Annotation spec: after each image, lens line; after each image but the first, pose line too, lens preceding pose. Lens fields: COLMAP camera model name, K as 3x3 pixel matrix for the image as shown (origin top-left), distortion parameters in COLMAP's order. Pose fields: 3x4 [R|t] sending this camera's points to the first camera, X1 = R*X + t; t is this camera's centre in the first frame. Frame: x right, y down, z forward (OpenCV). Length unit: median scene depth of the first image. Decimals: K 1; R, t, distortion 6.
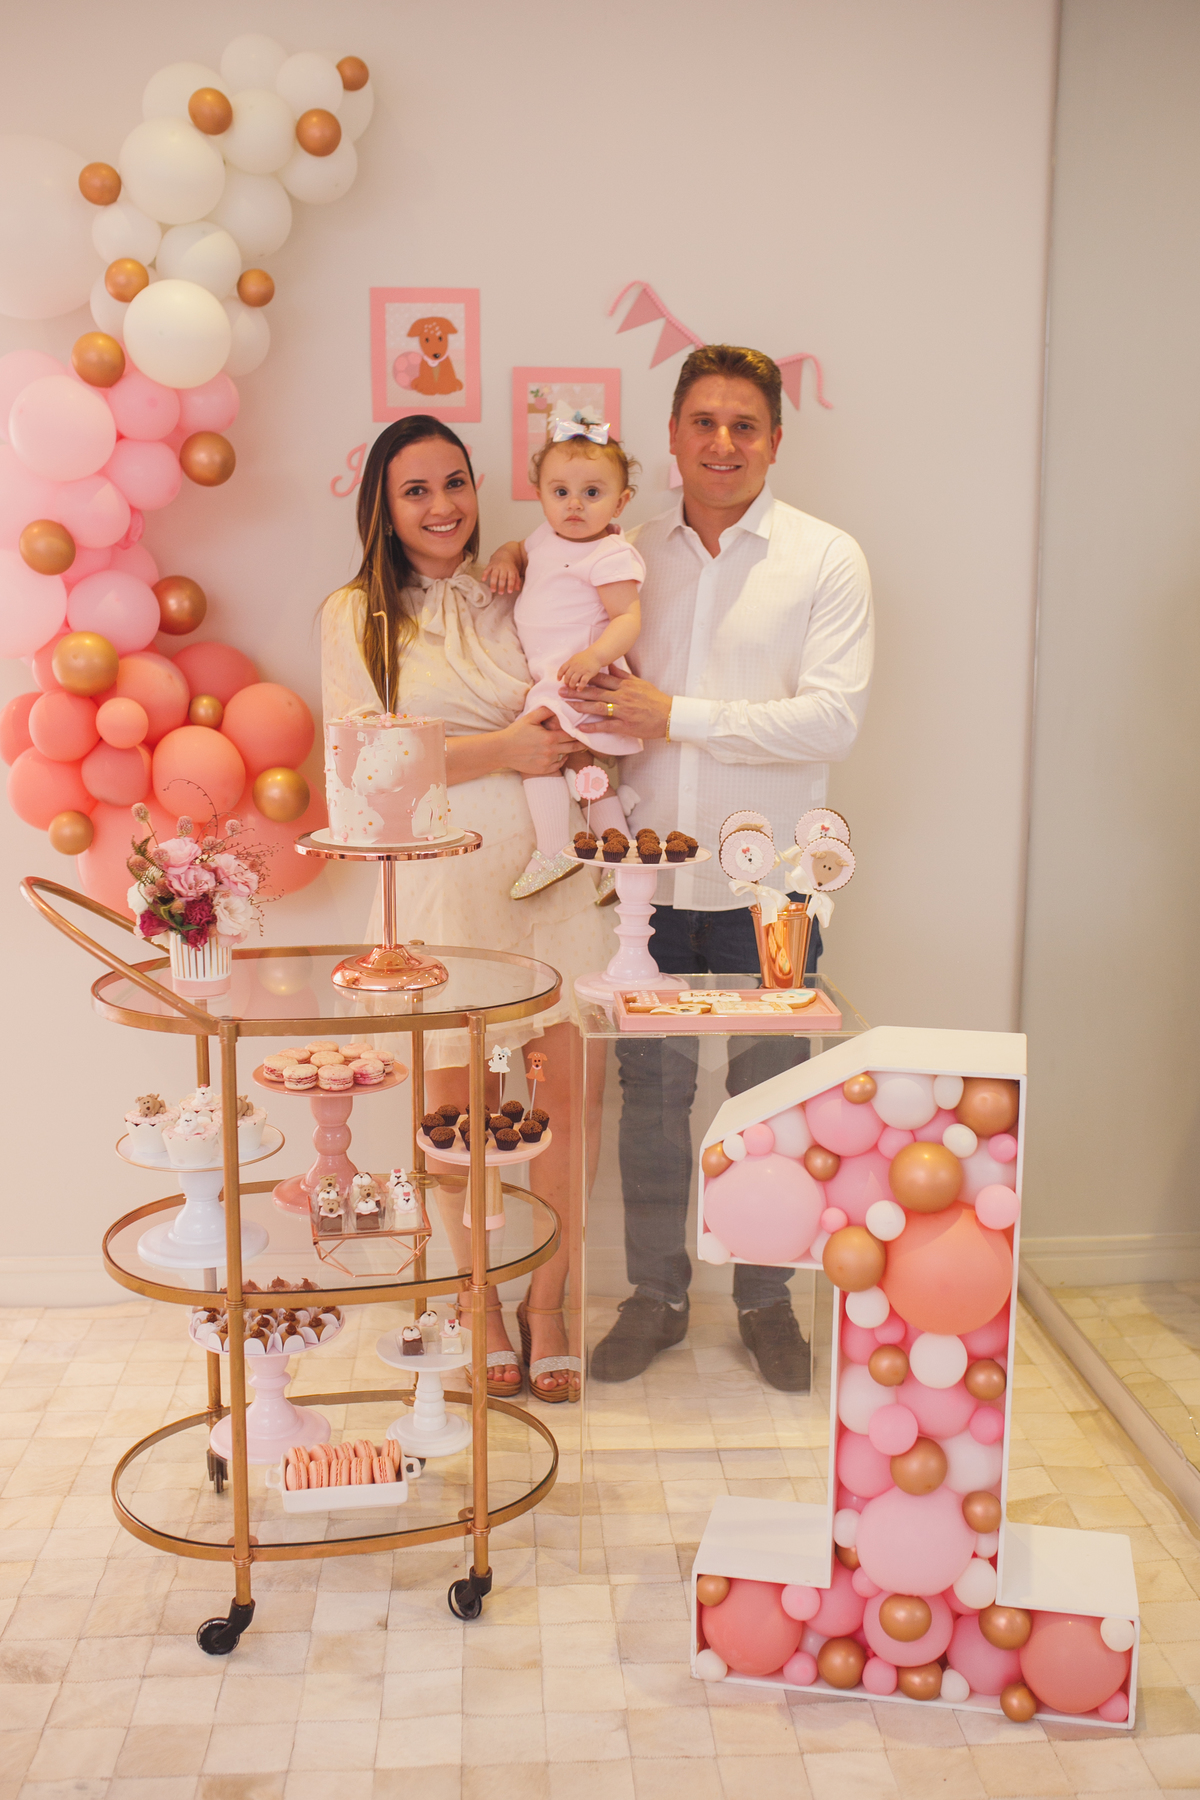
lens RADIAL K [[1778.8, 0, 648.6], [0, 1778.8, 902.7], [0, 0, 1]] dist [-0.038112, 0.011265]
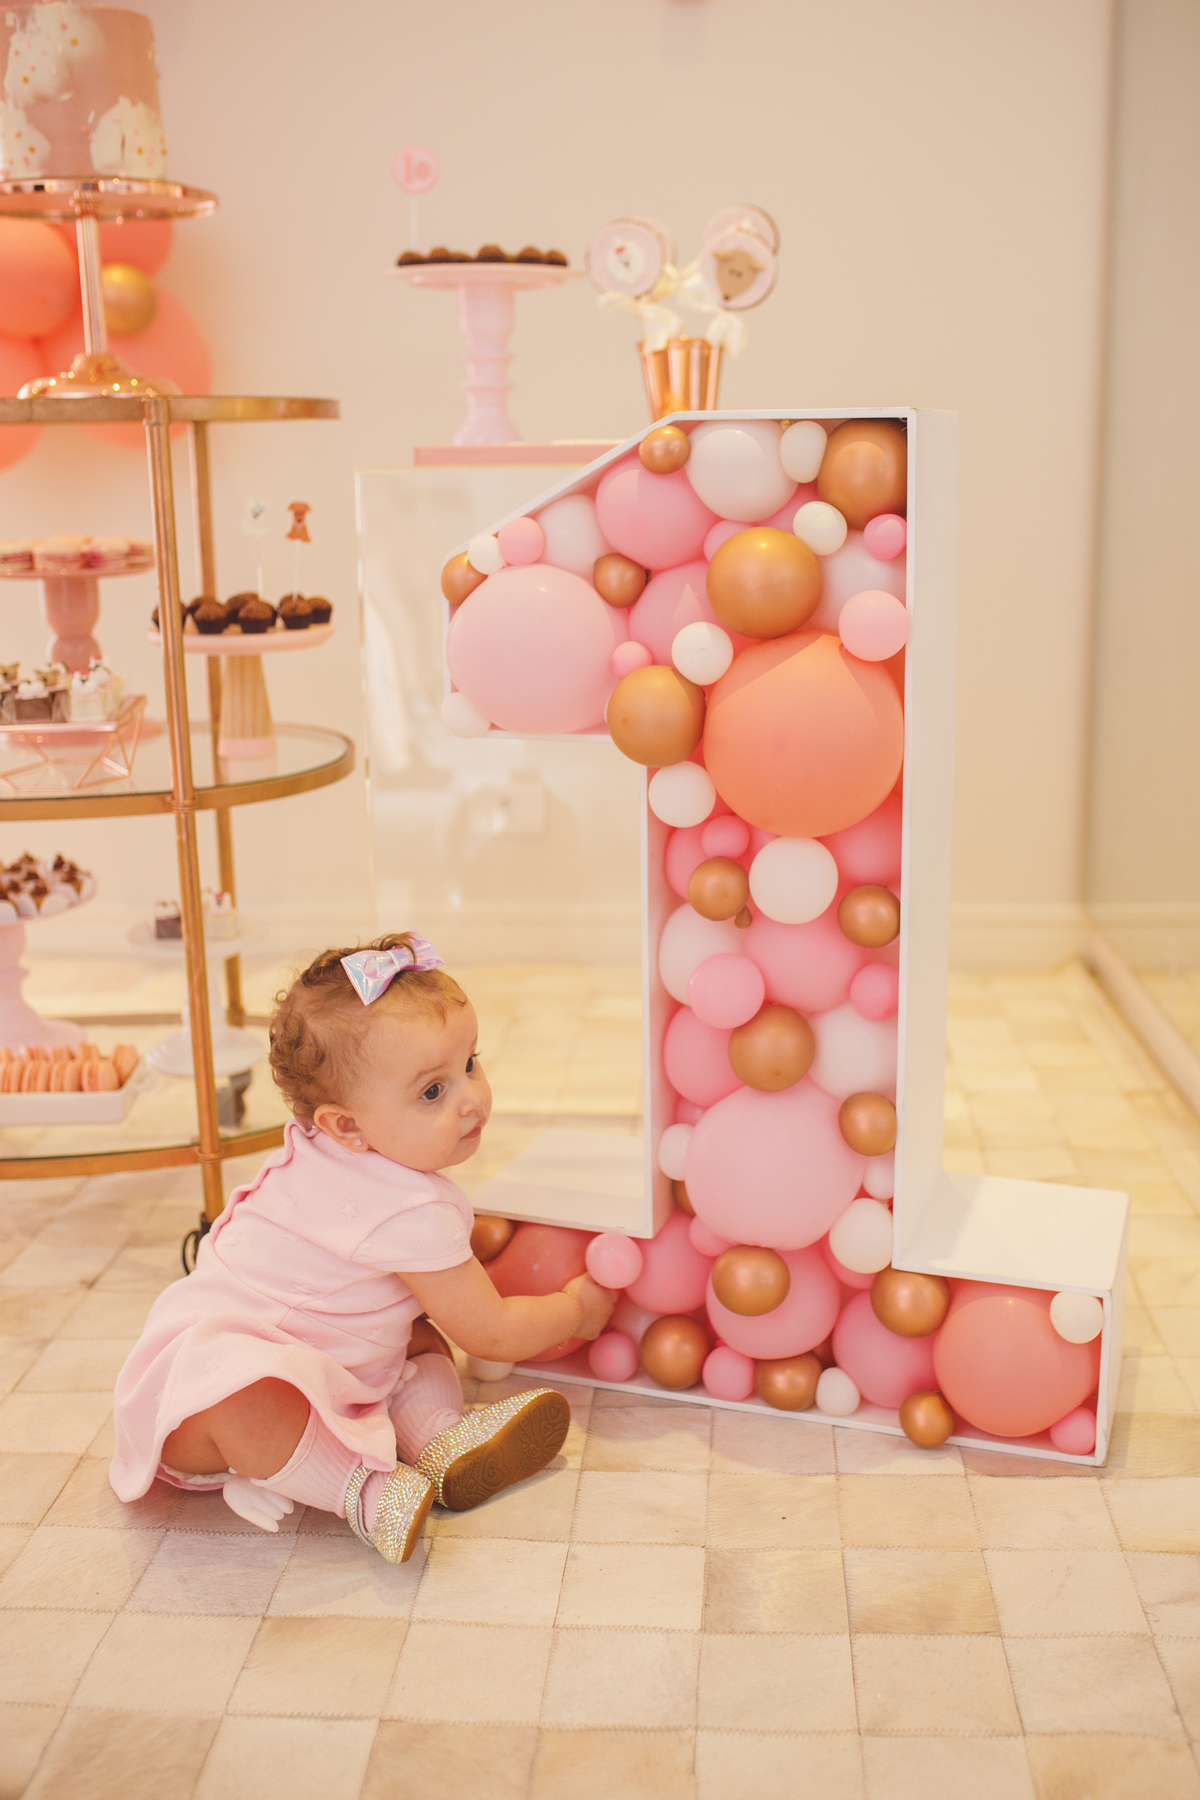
lens RADIAL K [[1832.1, 0, 595.8], [0, 1832.1, 828.8], [0, 0, 1]] dist [-0.030688, 0.027231]
pose [[0.988445, 0.008306, -0.151350, 0.183724], [-0.002330, 0.999212, 0.039615, 0.202509], [0.151559, -0.038804, 0.987686, 0.311160]]
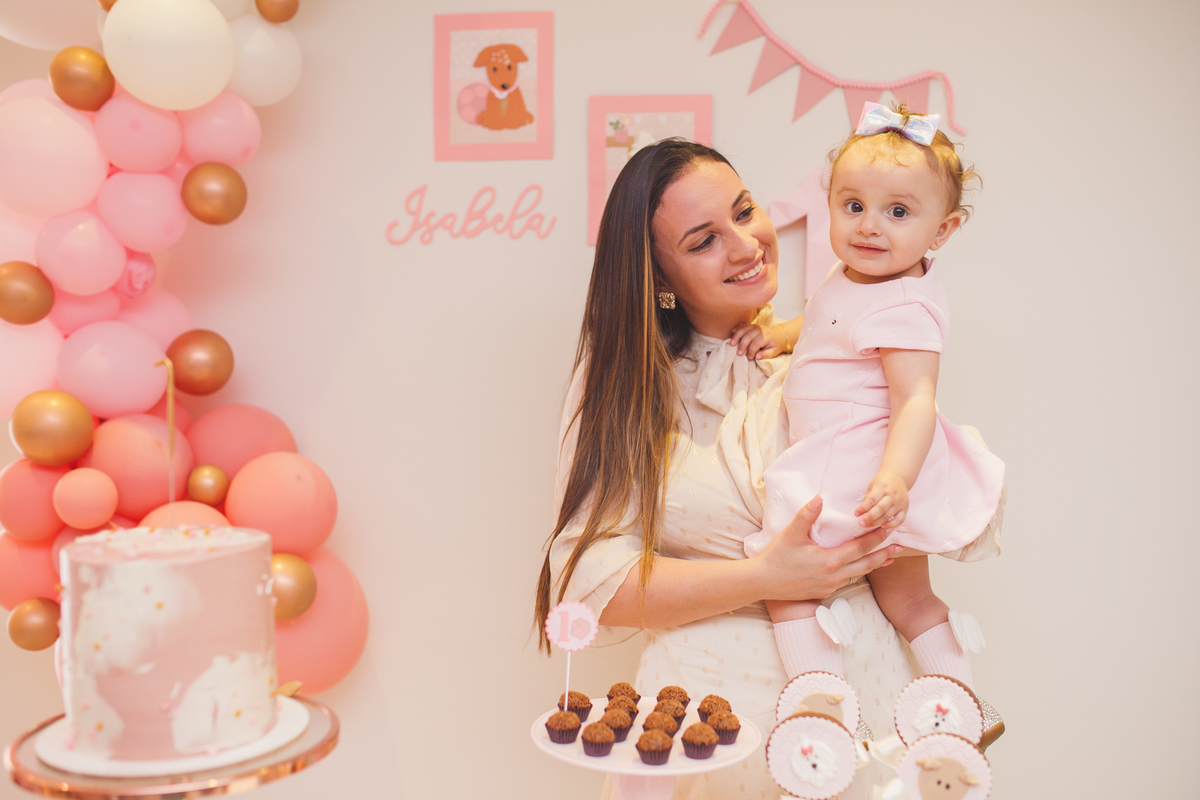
lens RADIAL K [[1221.4, 0, 620.0], [0, 1221.4, 411.8], [0, 0, 1]] dist [-0.030688, 0.027231]
pose [[0.981743, 0.011557, -0.189862, 0.081396], [-0.037678, 0.990190, -0.134553, -0.100612], [0.186444, 0.139250, 0.972547, 0.655483]]
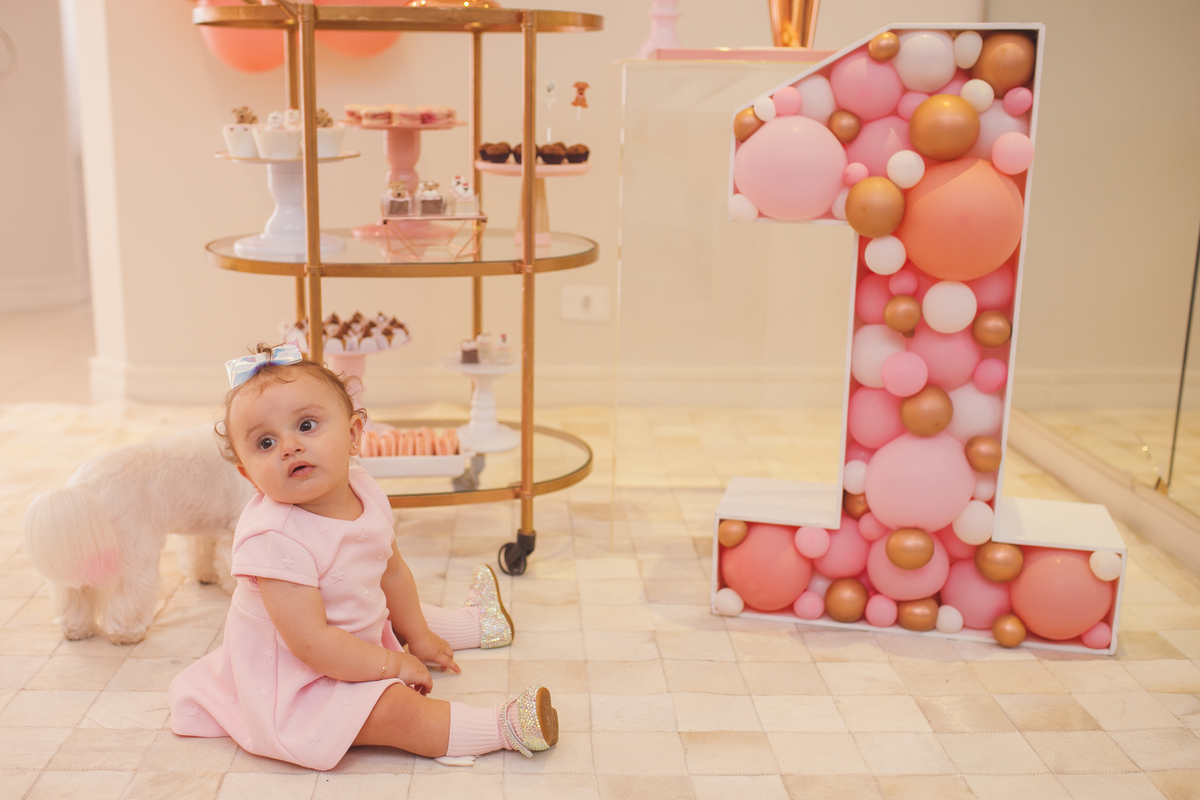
lens RADIAL K [[1297.4, 0, 548.8], [0, 1297.4, 399.3], [0, 0, 1]] dist [-0.025288, 0.025331]
pose [[0.997598, 0.016167, -0.067349, -0.026611], [-0.011694, 0.997732, 0.066294, 0.252071], [0.068268, -0.065347, 0.995525, 0.177019]]
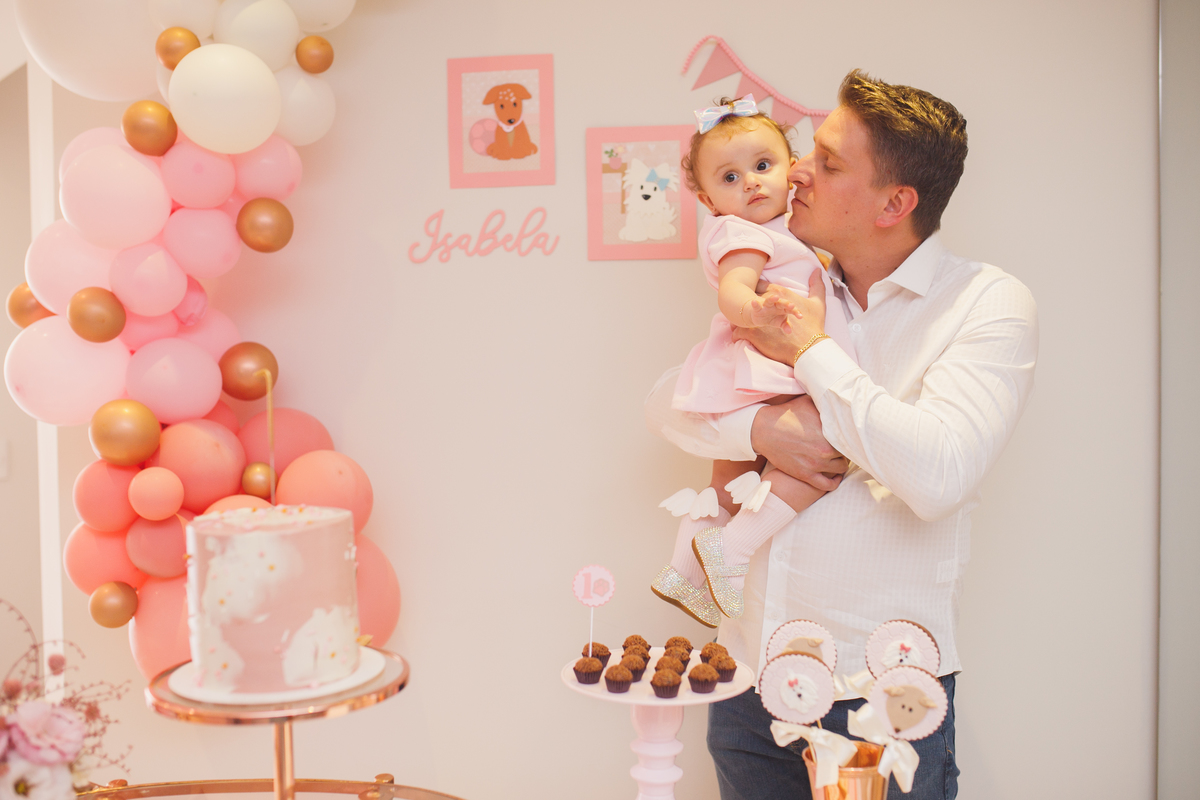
lens RADIAL K [[1185.8, 0, 600.0], [0, 1185.8, 400.0], [0, 0, 1]] dist [-0.038112, 0.011265]
pose [[0.980982, -0.012906, -0.193669, 0.084739], [-0.015173, 0.989634, -0.142806, -0.086759], [0.193505, 0.143029, 0.970618, 0.571468]]
